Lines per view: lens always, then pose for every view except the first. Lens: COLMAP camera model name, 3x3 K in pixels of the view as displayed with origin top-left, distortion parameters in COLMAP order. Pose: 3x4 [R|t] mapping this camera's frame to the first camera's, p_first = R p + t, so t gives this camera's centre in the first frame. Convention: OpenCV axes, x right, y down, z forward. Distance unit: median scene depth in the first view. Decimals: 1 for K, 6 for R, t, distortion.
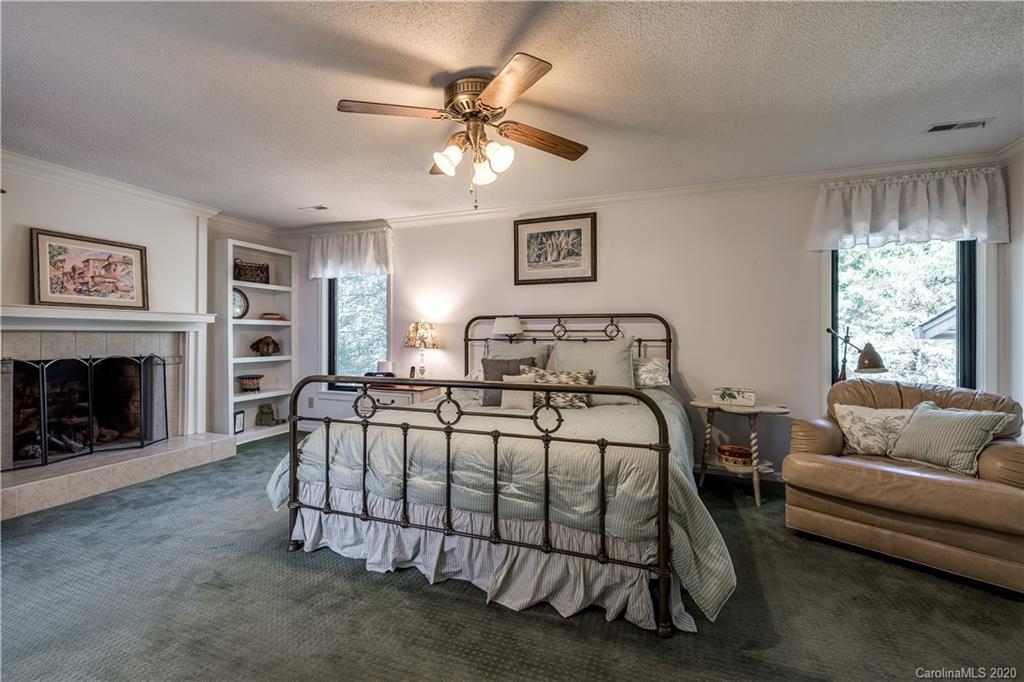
lens RADIAL K [[432.4, 0, 513.7], [0, 432.4, 336.0], [0, 0, 1]] dist [-0.005355, 0.000747]
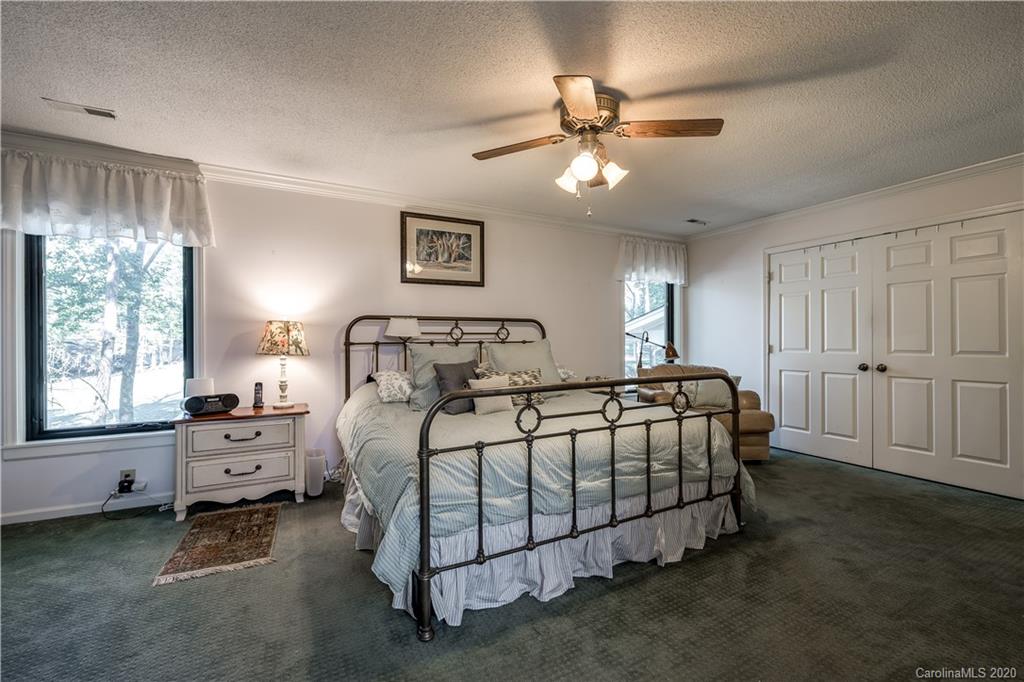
lens RADIAL K [[432.4, 0, 514.7], [0, 432.4, 339.2], [0, 0, 1]] dist [-0.005355, 0.000747]
pose [[0.662163, -0.004915, 0.749344, -0.552440], [0.005716, 0.999983, 0.001508, 0.000380], [-0.749338, 0.003284, 0.662180, 0.242822]]
